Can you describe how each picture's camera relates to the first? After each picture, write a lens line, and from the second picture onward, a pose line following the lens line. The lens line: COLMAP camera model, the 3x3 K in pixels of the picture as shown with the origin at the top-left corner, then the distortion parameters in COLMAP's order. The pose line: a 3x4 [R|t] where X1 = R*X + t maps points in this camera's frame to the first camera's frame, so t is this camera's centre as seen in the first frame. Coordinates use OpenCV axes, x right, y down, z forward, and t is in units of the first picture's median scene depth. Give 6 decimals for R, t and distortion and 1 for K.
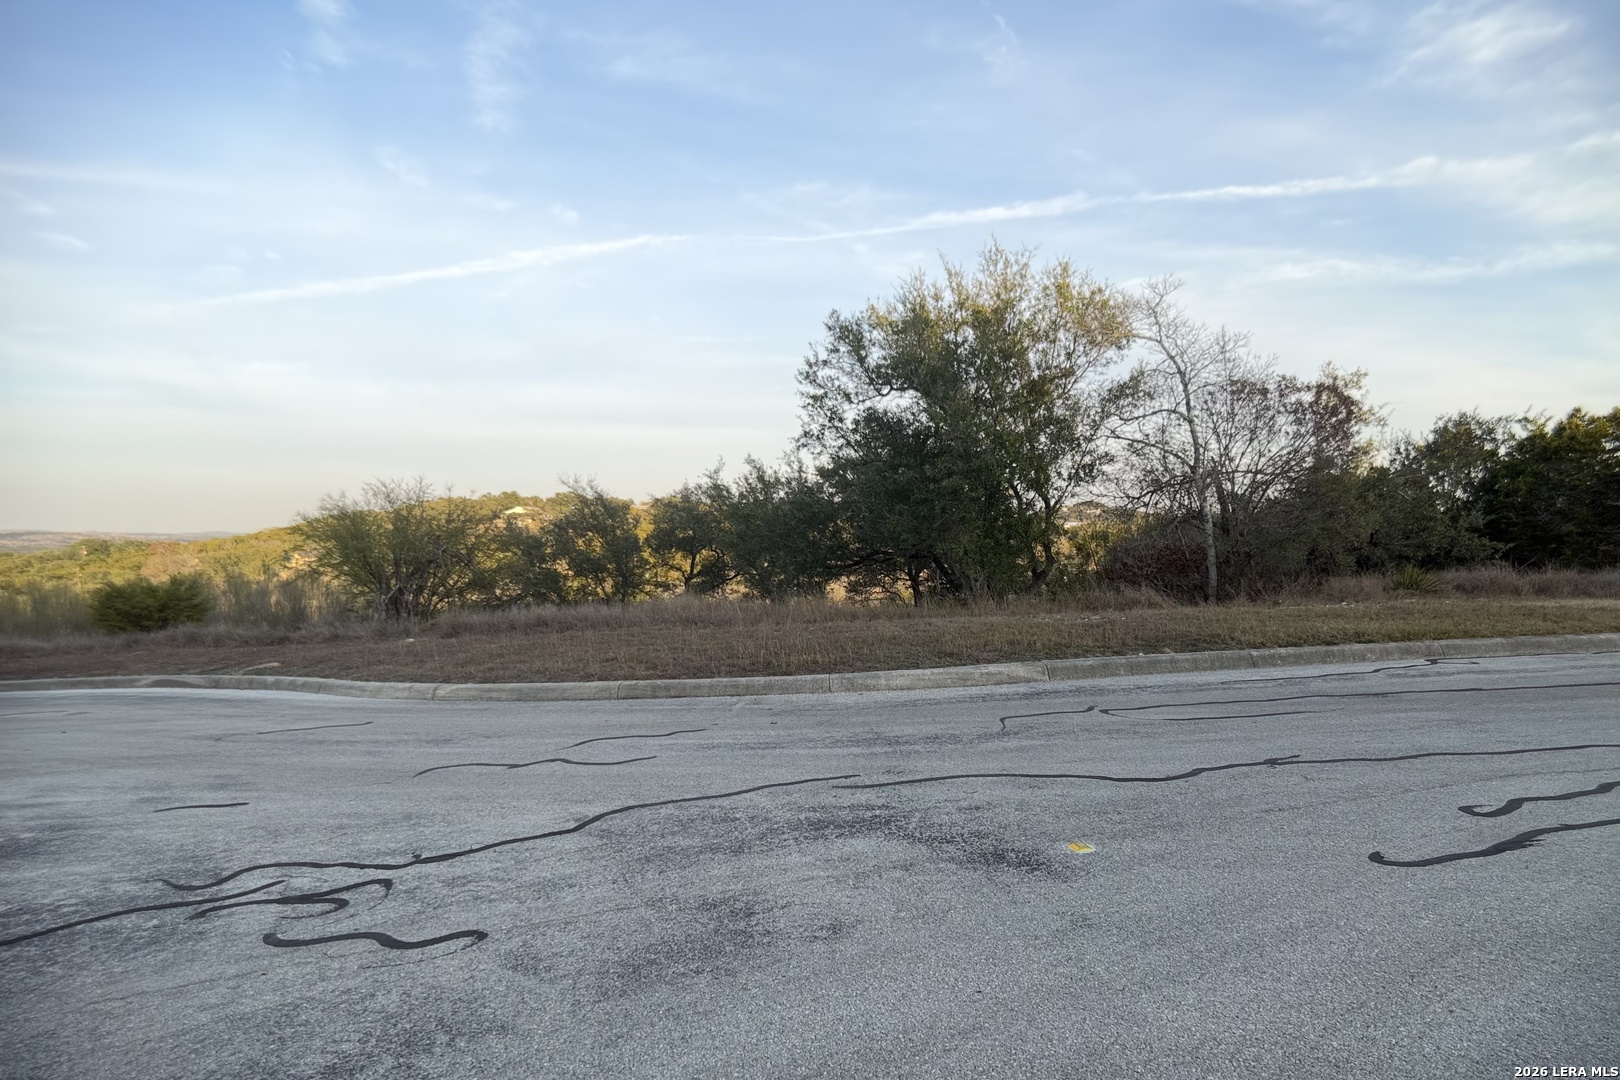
lens RADIAL K [[866.2, 0, 787.9], [0, 866.2, 546.6], [0, 0, 1]] dist [-0.004183, -0.008509]
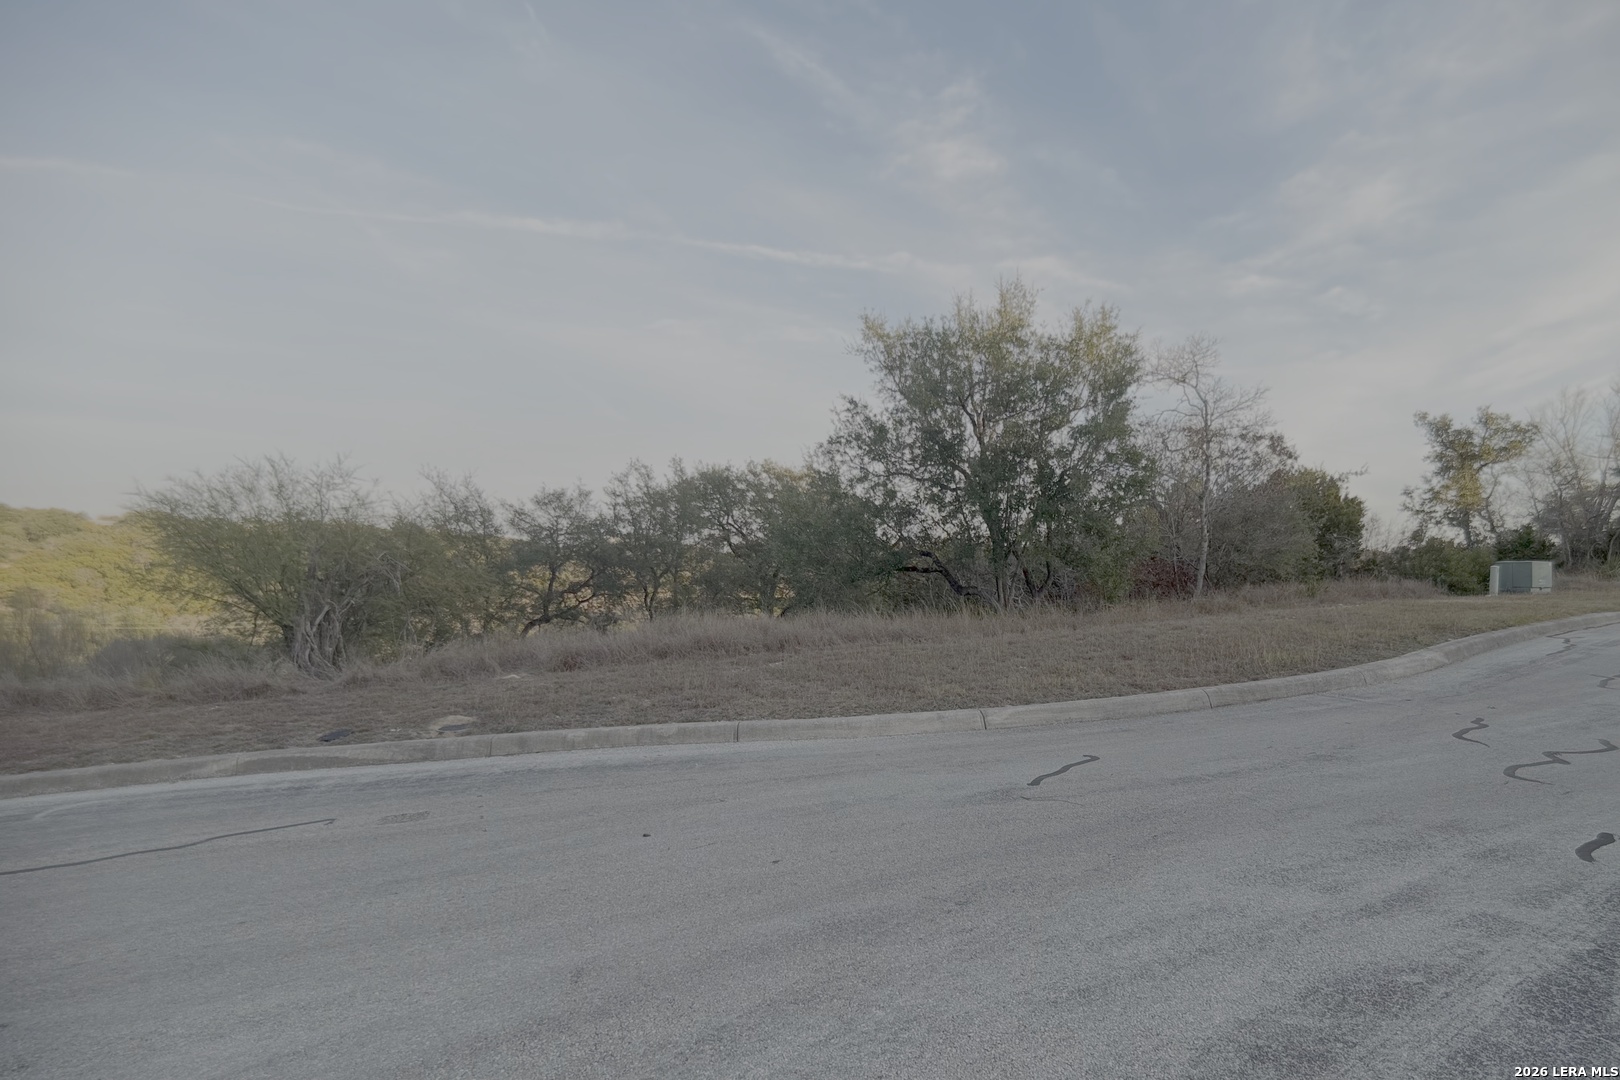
lens RADIAL K [[866.2, 0, 790.9], [0, 866.2, 540.2], [0, 0, 1]] dist [-0.004183, -0.008509]
pose [[0.857290, 0.027001, 0.514125, -0.571987], [-0.004449, 0.998975, -0.045046, 0.025388], [-0.514815, 0.036331, 0.856531, 0.248717]]
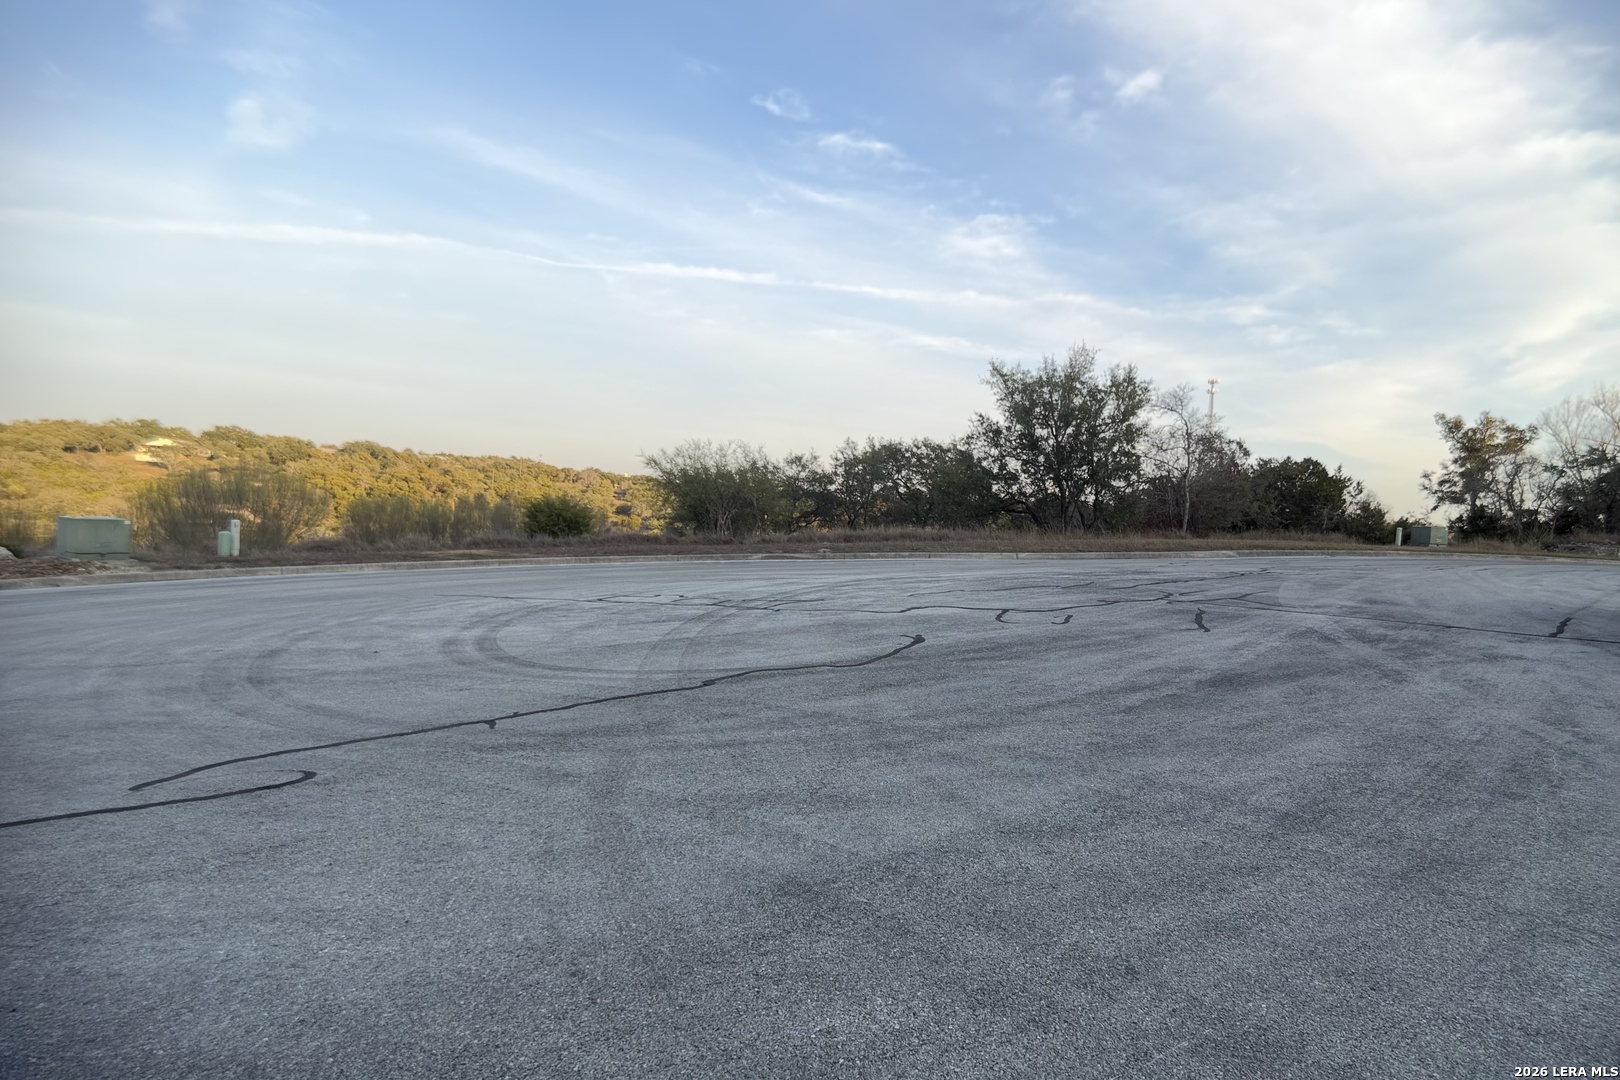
lens RADIAL K [[866.2, 0, 804.9], [0, 866.2, 365.9], [0, 0, 1]] dist [-0.004183, -0.008509]
pose [[0.916118, 0.122790, 0.381642, -1.057237], [-0.055177, 0.981500, -0.183338, 0.072089], [-0.397094, 0.146902, 0.905945, -0.468216]]
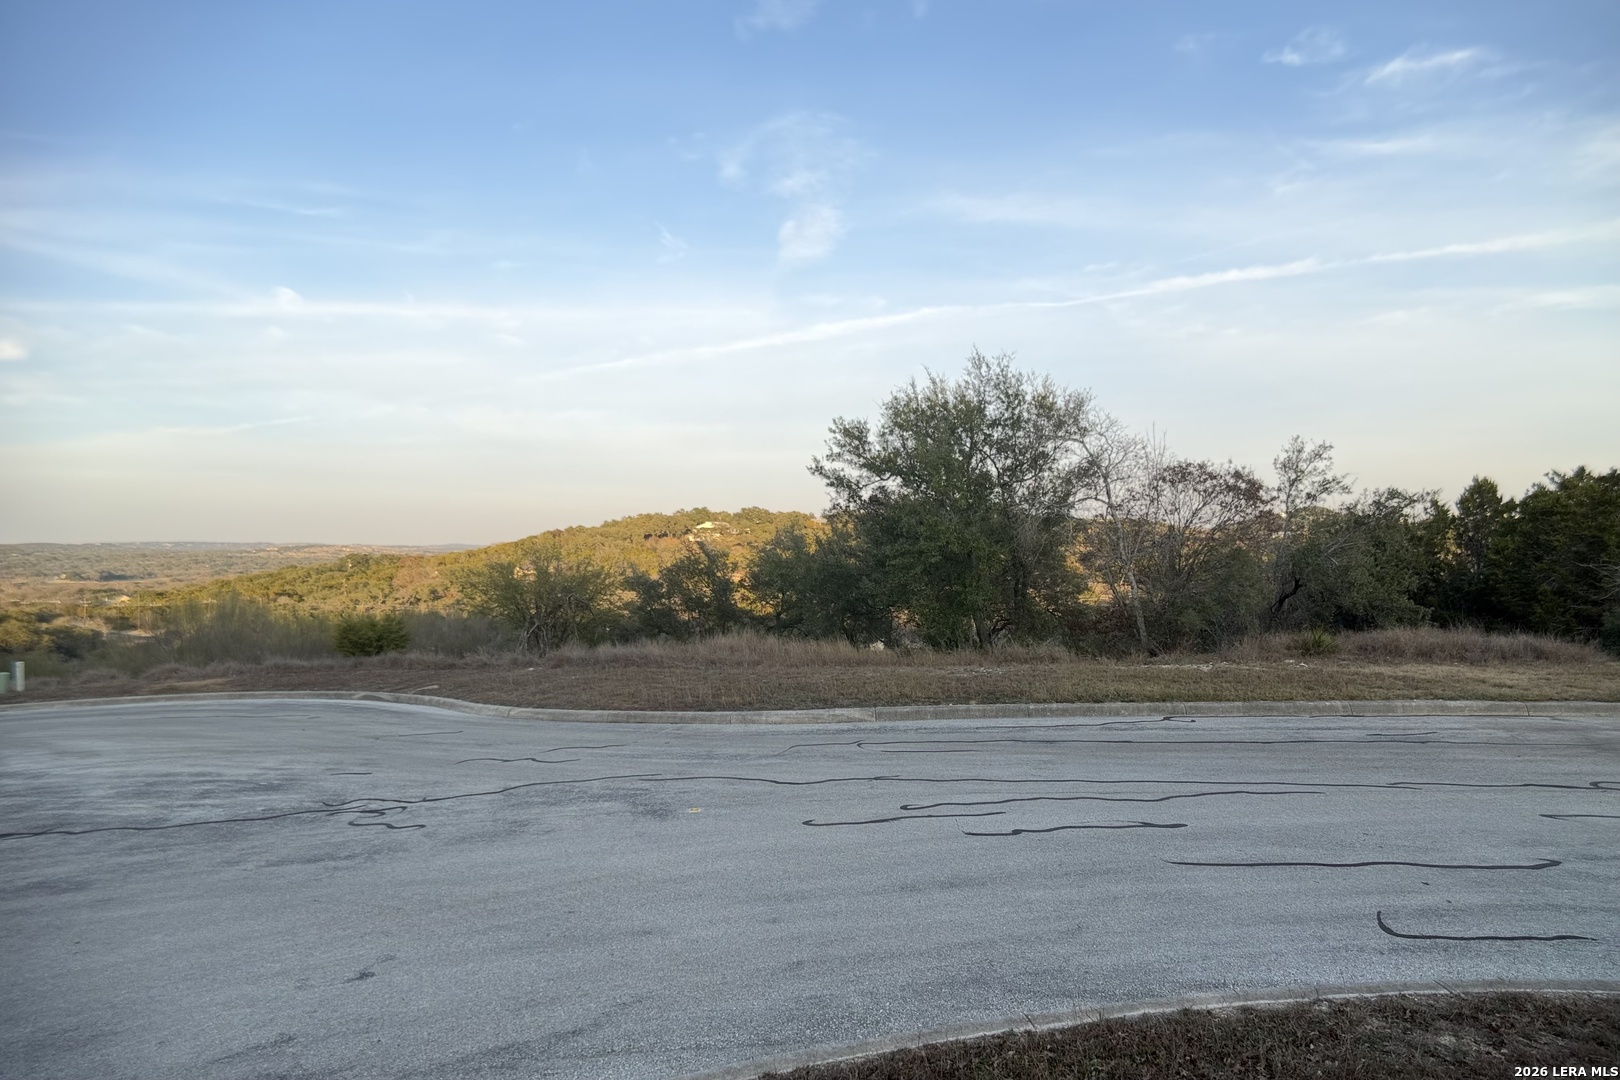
lens RADIAL K [[866.2, 0, 790.6], [0, 866.2, 489.1], [0, 0, 1]] dist [-0.004183, -0.008509]
pose [[0.976234, -0.018607, -0.215921, 0.258976], [0.002082, 0.997067, -0.076512, -0.068142], [0.216711, 0.074244, 0.973409, -0.265794]]
